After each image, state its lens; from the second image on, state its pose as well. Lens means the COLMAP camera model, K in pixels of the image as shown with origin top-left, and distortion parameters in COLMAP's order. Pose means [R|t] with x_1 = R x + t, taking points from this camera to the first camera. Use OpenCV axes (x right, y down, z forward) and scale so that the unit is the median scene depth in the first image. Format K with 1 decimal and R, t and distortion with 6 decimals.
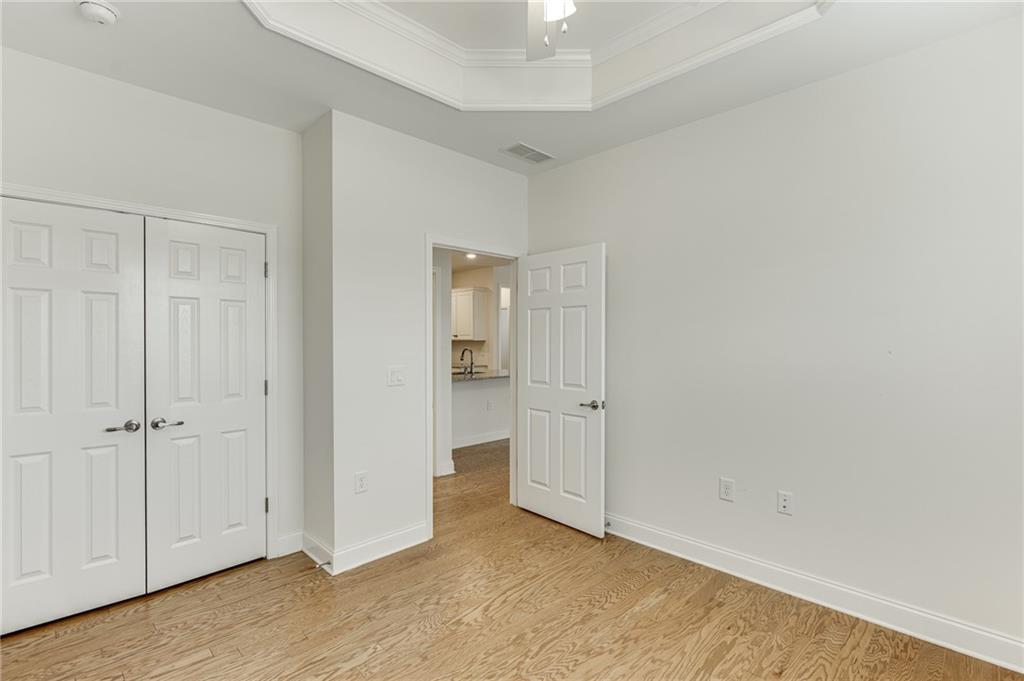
lens RADIAL K [[478.7, 0, 520.6], [0, 478.7, 340.2], [0, 0, 1]] dist [0.000901, 0.000090]
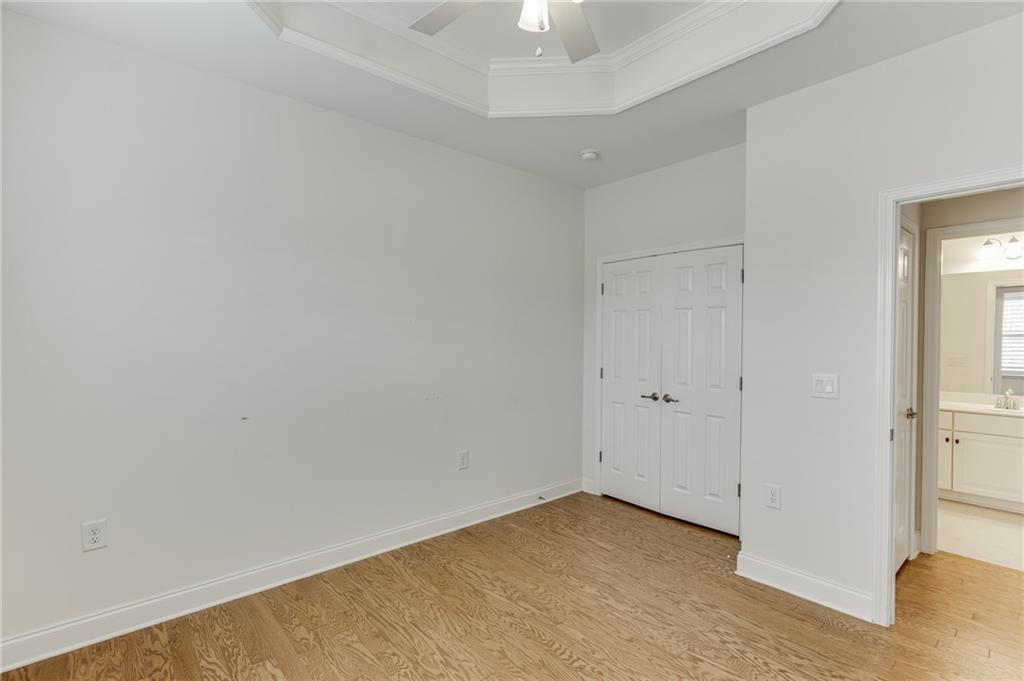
lens RADIAL K [[478.7, 0, 520.6], [0, 478.7, 340.2], [0, 0, 1]] dist [0.000901, 0.000090]
pose [[-0.060929, 0.003889, -0.998135, 0.709644], [-0.013918, 0.999892, 0.004746, 0.002991], [0.998045, 0.014181, -0.060868, 0.672110]]
